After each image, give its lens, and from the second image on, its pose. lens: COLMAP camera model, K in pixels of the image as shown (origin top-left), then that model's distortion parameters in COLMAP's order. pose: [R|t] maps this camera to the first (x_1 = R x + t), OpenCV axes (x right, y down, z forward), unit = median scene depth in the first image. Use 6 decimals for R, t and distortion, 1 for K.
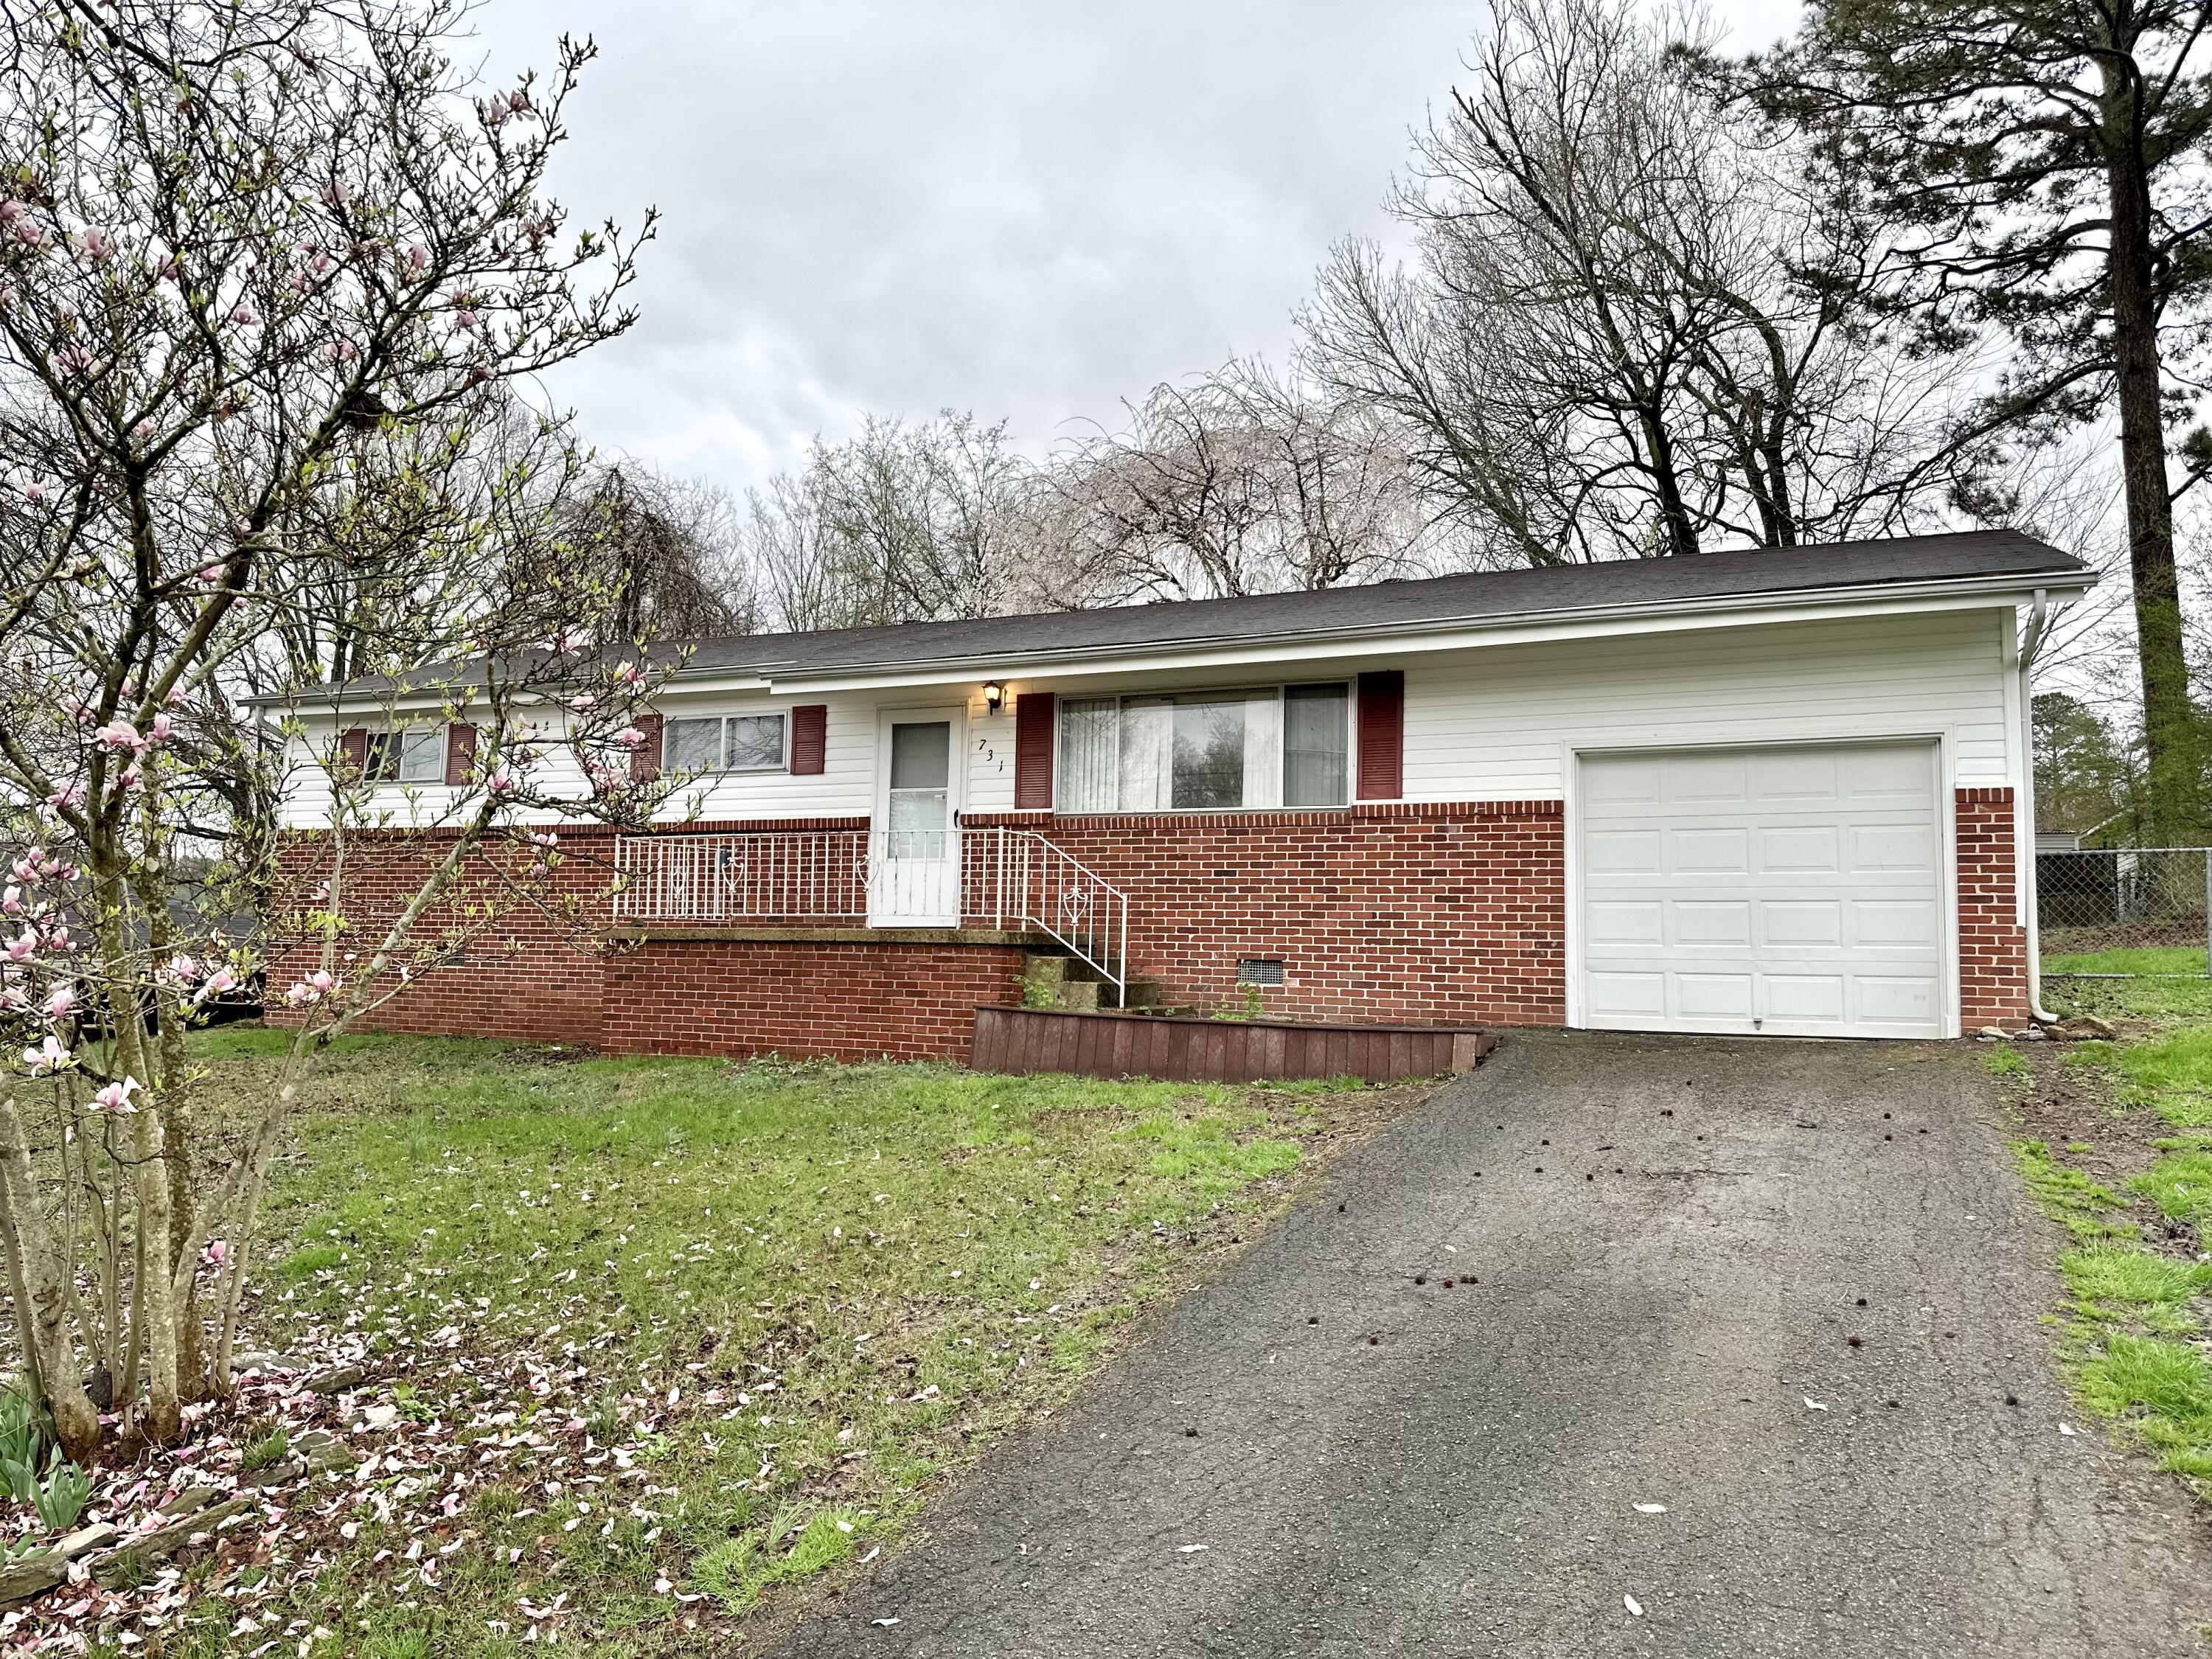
lens RADIAL K [[1514.8, 0, 1098.7], [0, 1514.8, 823.4], [0, 0, 1]] dist [0.040910, -0.032431]
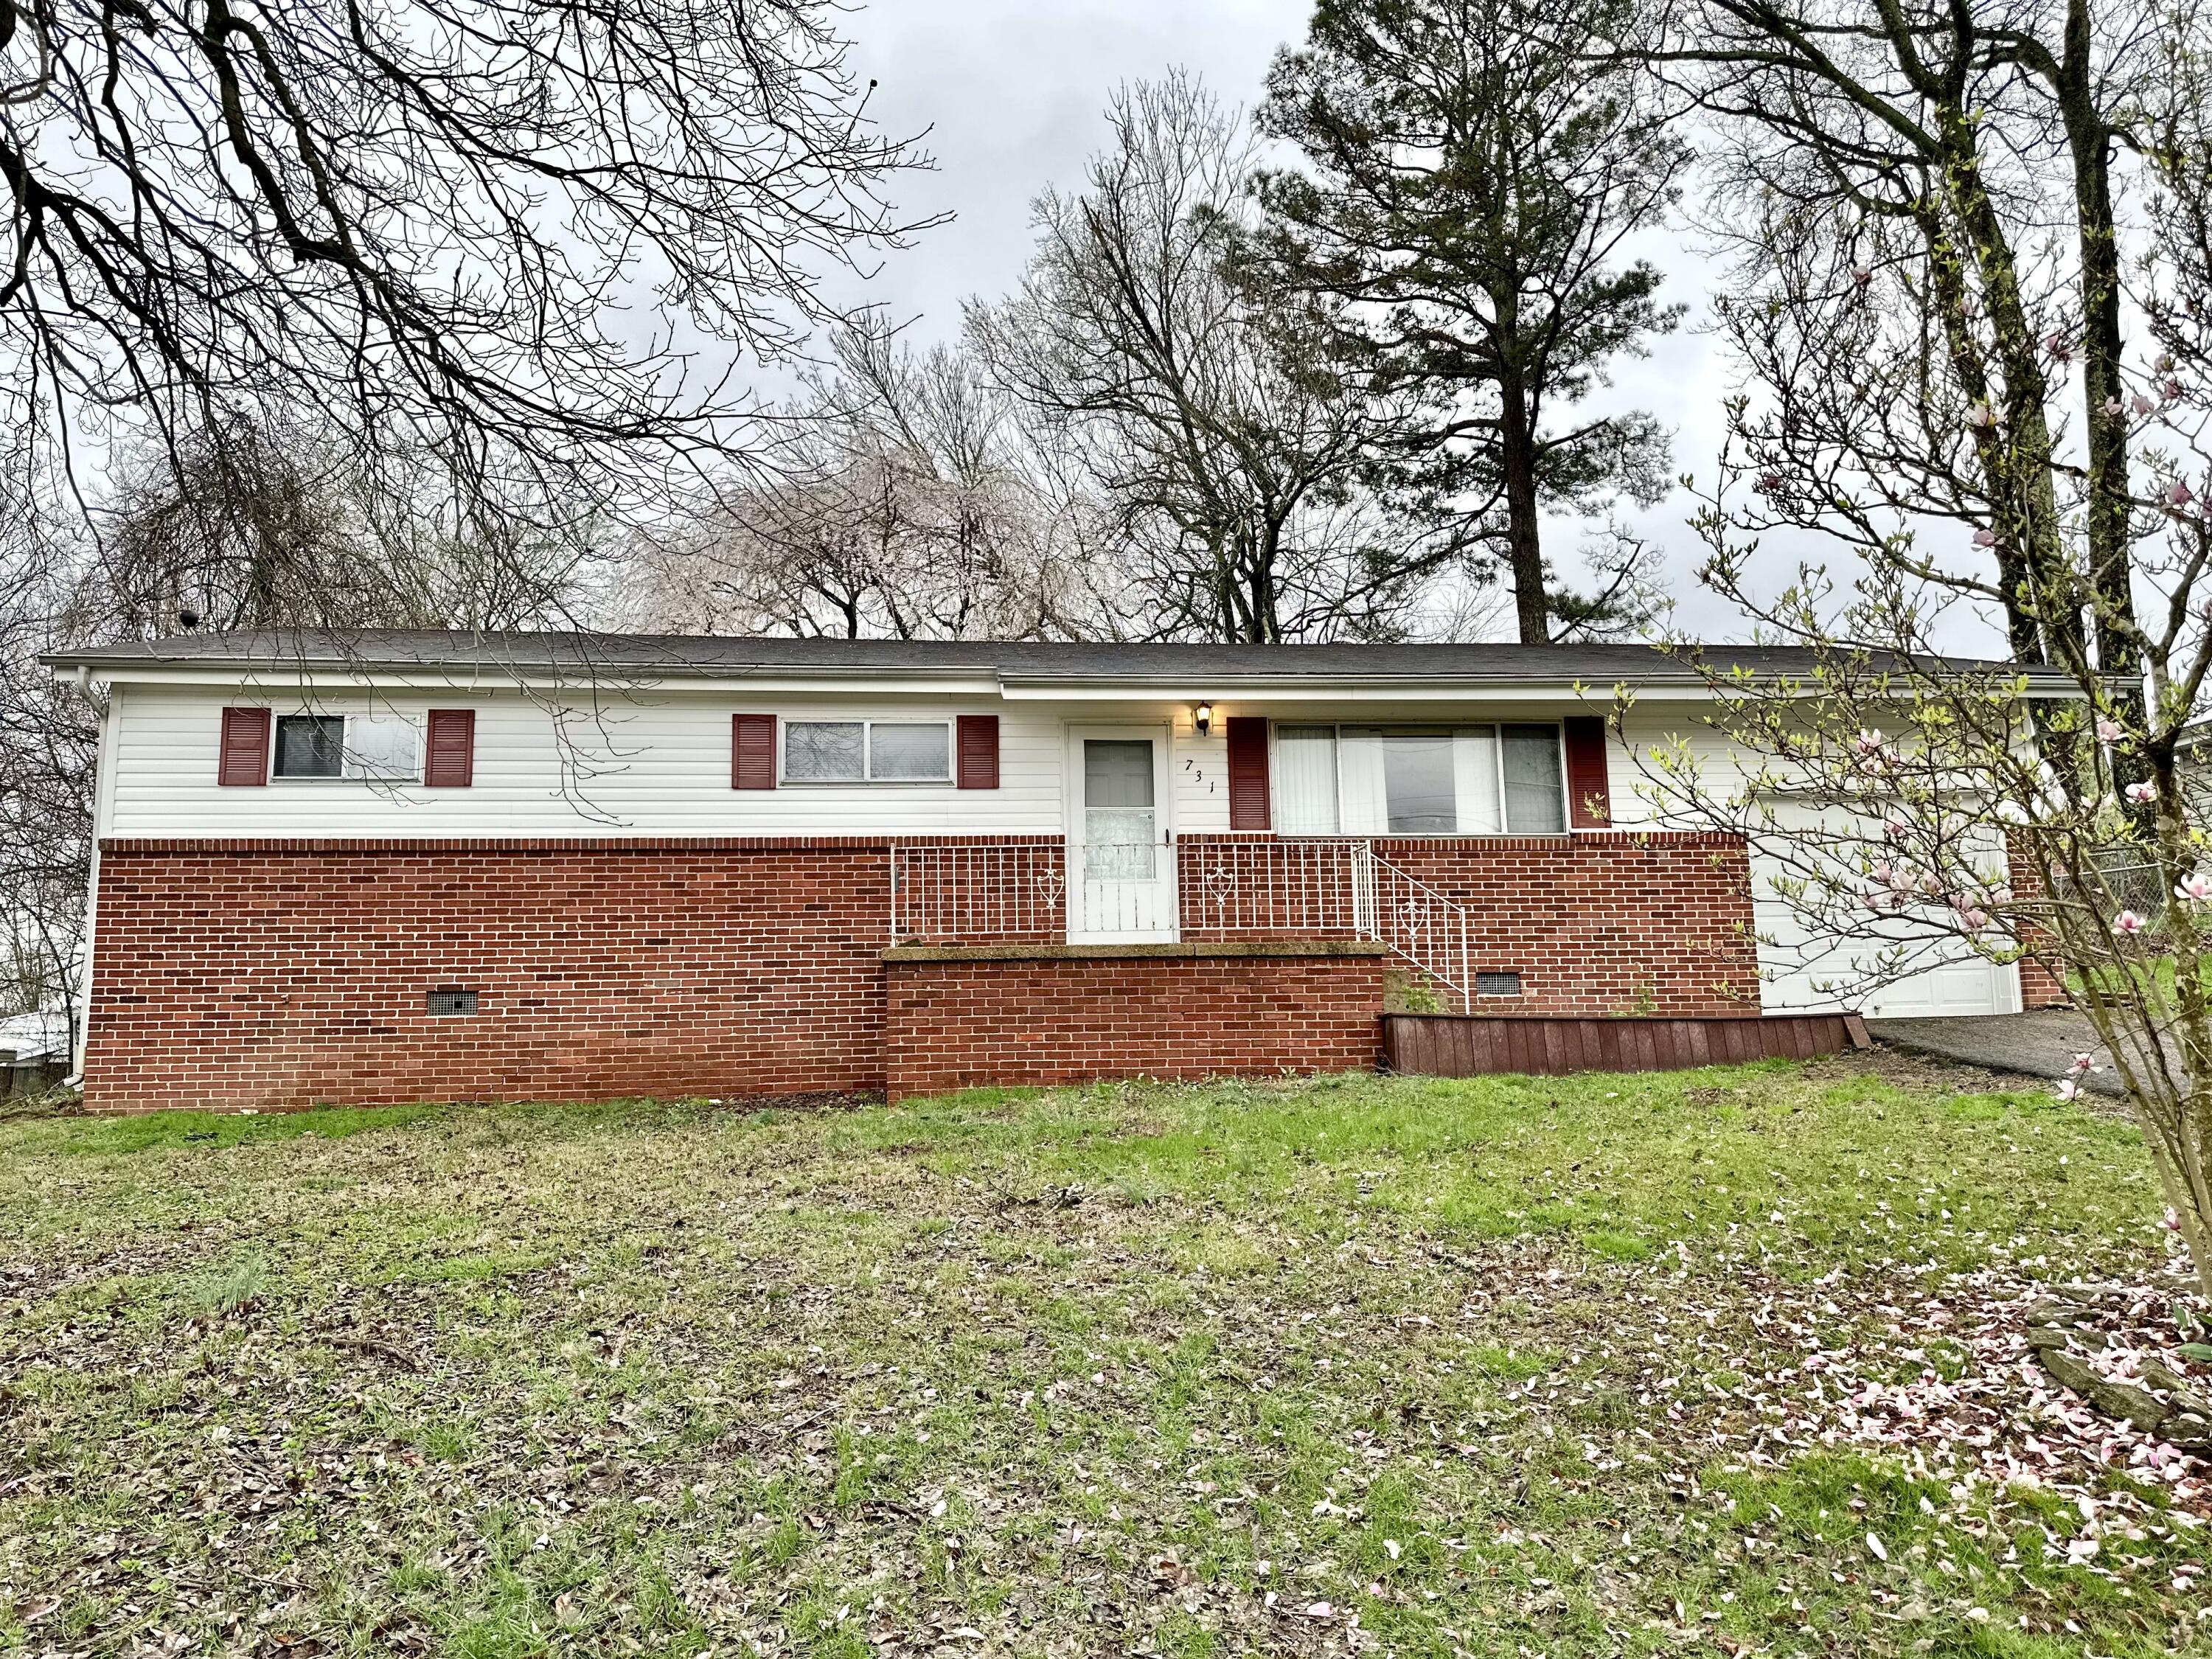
lens RADIAL K [[1514.8, 0, 1136.2], [0, 1514.8, 807.9], [0, 0, 1]] dist [0.040910, -0.032431]
pose [[0.866962, 0.041680, 0.496628, -0.603868], [-0.010131, 0.997765, -0.066053, 0.042363], [-0.498271, 0.052234, 0.865446, 0.161718]]
